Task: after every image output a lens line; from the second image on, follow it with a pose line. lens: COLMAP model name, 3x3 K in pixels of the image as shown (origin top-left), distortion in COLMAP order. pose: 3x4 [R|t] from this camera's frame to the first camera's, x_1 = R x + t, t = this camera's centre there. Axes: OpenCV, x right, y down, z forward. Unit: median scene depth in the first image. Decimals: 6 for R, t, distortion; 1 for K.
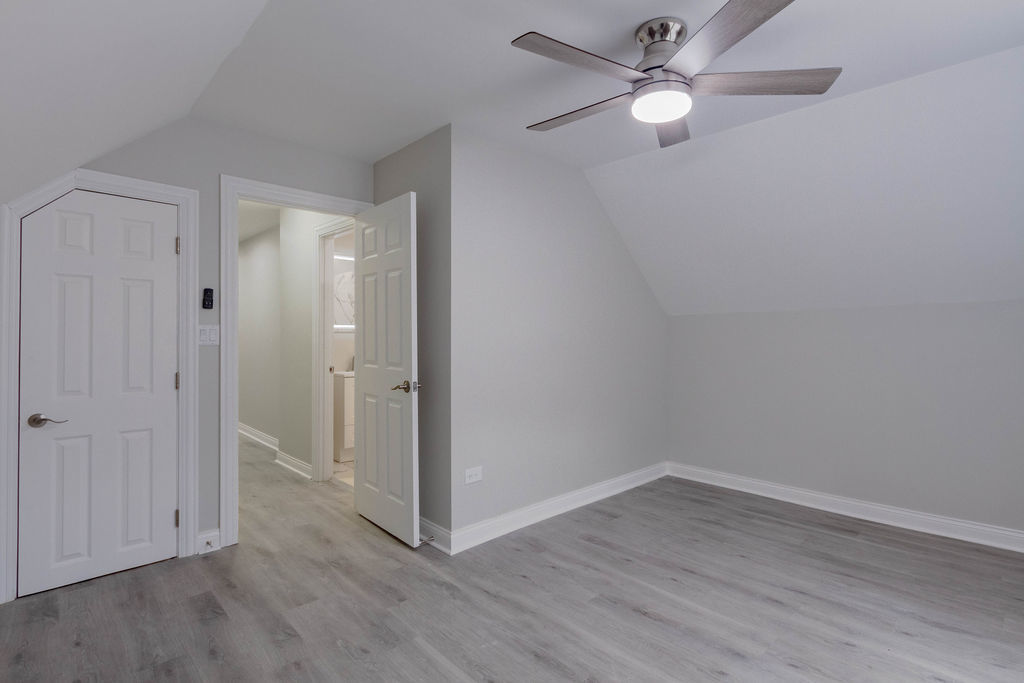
lens RADIAL K [[487.1, 0, 515.4], [0, 487.1, 351.2], [0, 0, 1]] dist [0.000322, -0.000092]
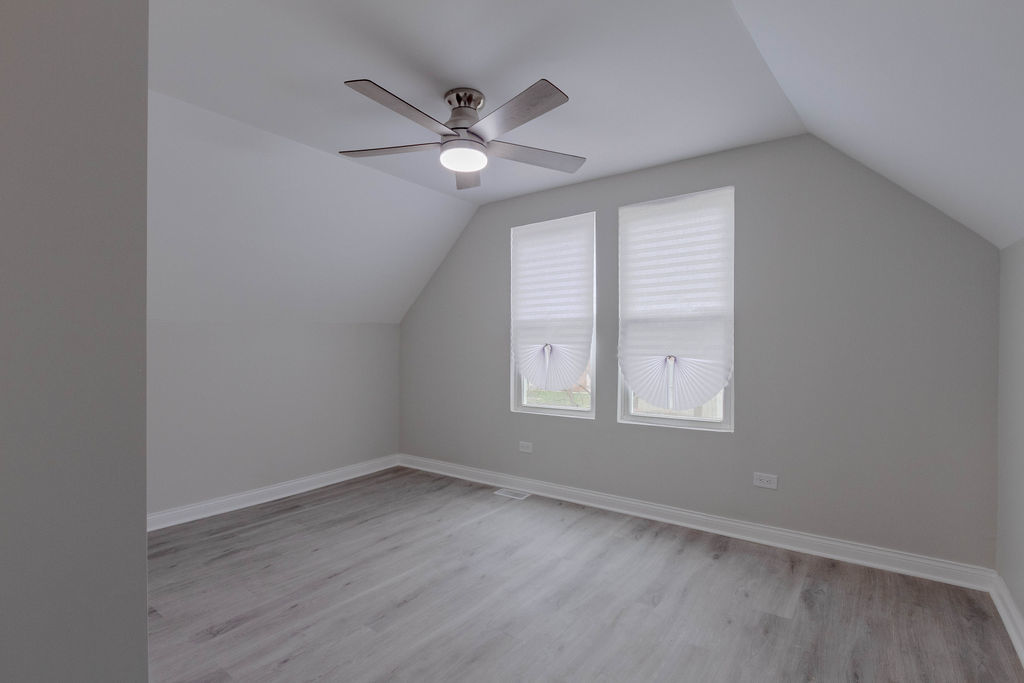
lens RADIAL K [[487.1, 0, 515.4], [0, 487.1, 351.2], [0, 0, 1]] dist [0.000322, -0.000092]
pose [[-0.159589, -0.012551, 0.987104, -0.665520], [0.036227, 0.999171, 0.018561, -0.020994], [-0.986519, 0.038722, -0.159002, 0.729178]]
